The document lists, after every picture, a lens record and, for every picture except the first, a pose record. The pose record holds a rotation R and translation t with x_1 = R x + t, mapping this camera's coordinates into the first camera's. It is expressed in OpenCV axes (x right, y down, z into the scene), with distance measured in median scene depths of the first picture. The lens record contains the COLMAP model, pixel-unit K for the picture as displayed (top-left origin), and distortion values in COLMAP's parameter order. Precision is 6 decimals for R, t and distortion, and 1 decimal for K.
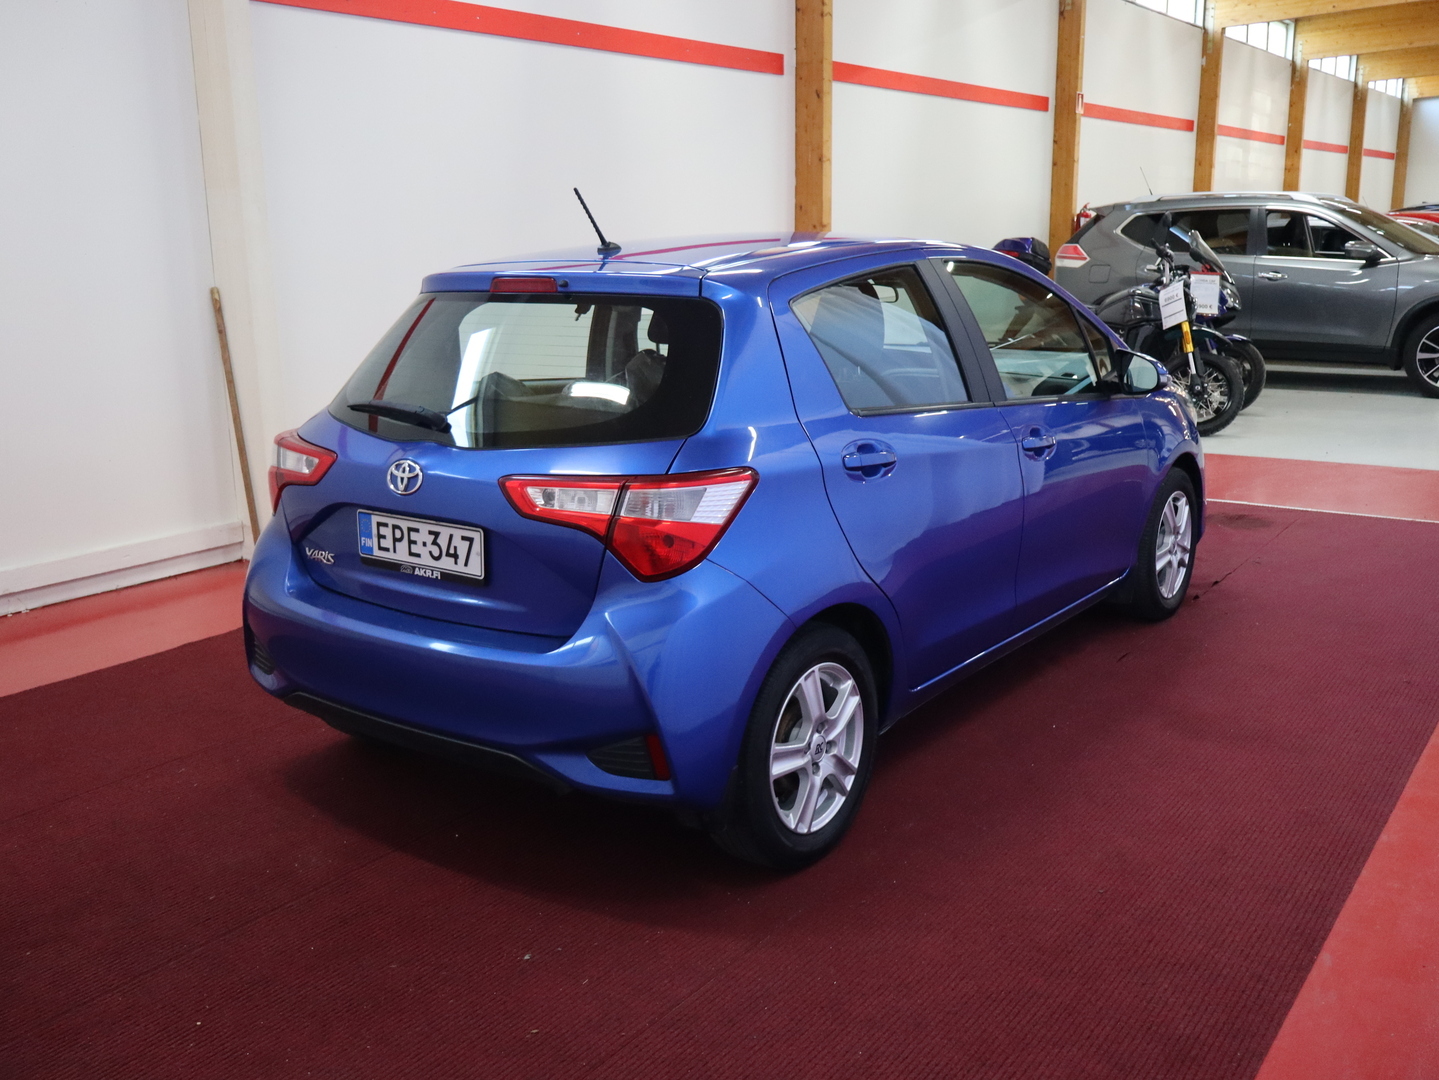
lens RADIAL K [[1372.9, 0, 712.4], [0, 1372.9, 539.4], [0, 0, 1]] dist [0.006044, 0.000000]
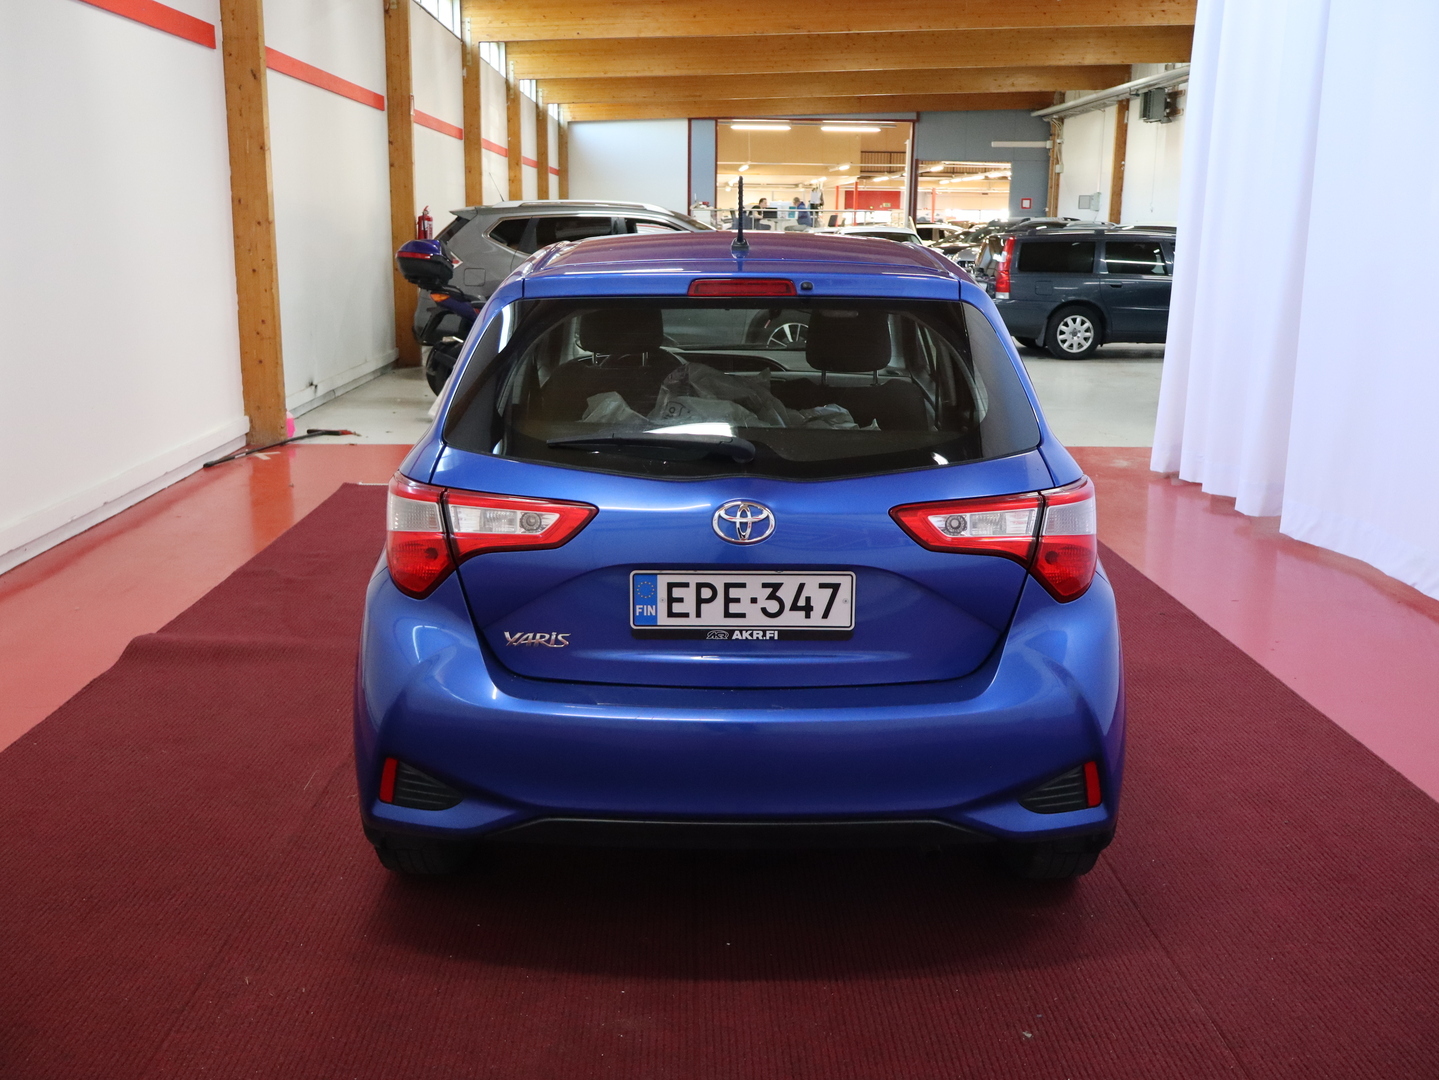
lens RADIAL K [[1372.9, 0, 714.2], [0, 1372.9, 539.7], [0, 0, 1]] dist [0.006044, 0.000000]
pose [[0.800242, -0.110063, 0.589491, -0.702909], [0.111592, 0.993174, 0.033947, -0.062842], [-0.589203, 0.038617, 0.807062, 0.339998]]
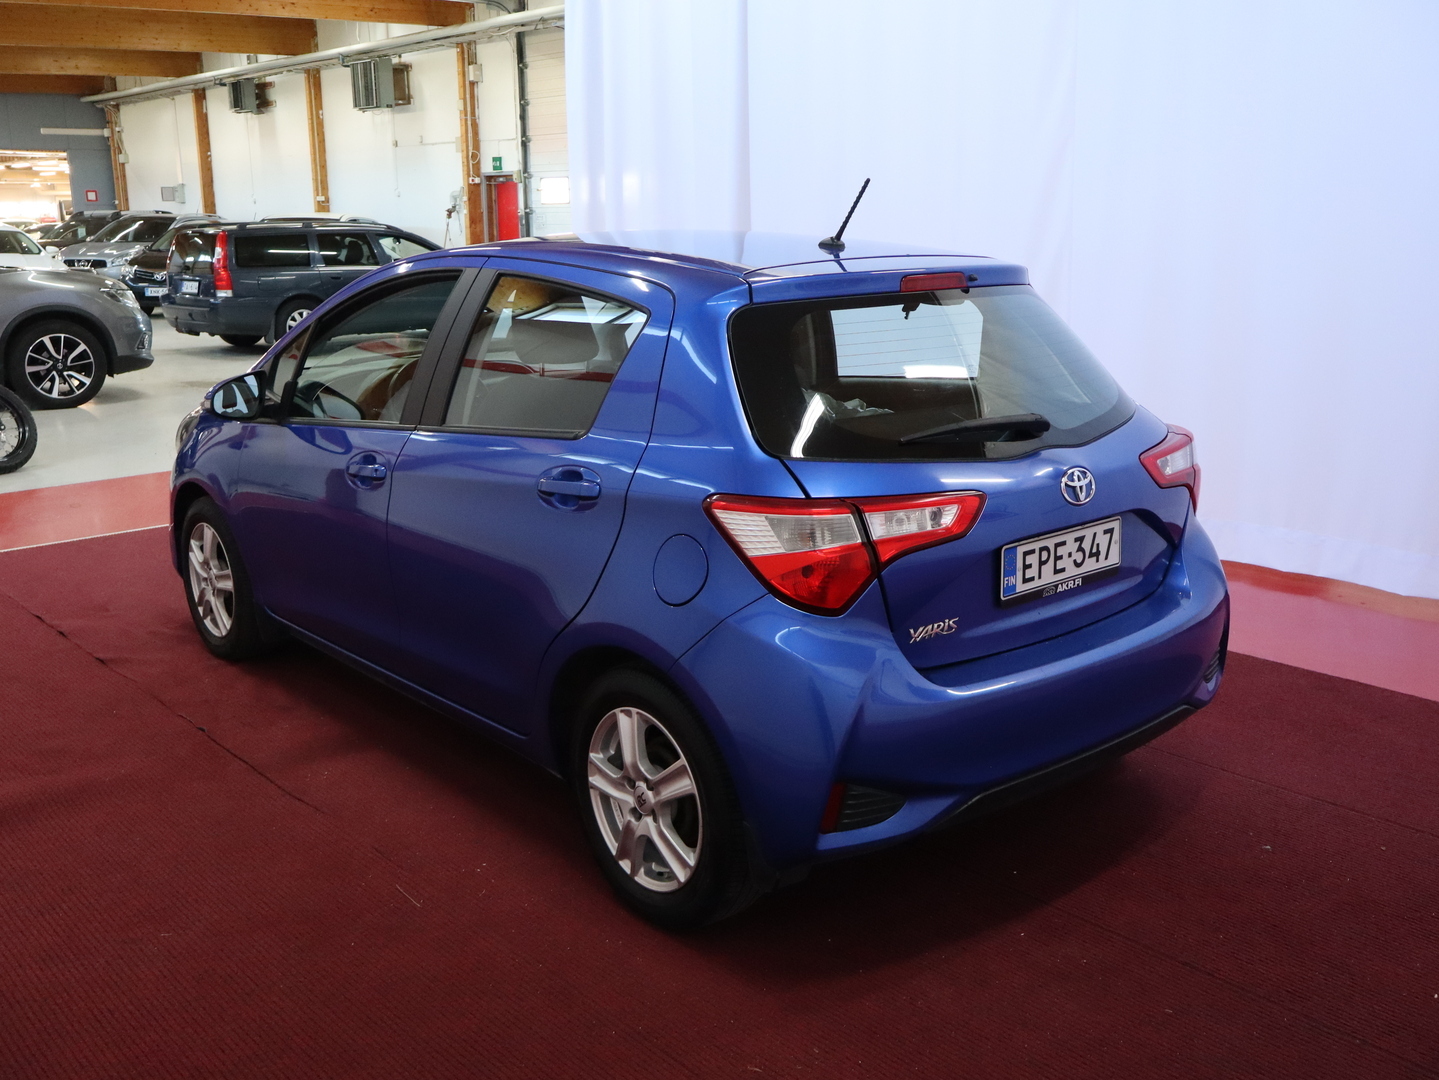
lens RADIAL K [[1372.9, 0, 711.8], [0, 1372.9, 544.9], [0, 0, 1]] dist [0.006044, 0.000000]
pose [[0.218654, -0.214144, 0.952015, -1.139401], [0.225013, 0.960395, 0.164349, -0.209482], [-0.949505, 0.178280, 0.258179, 0.975318]]
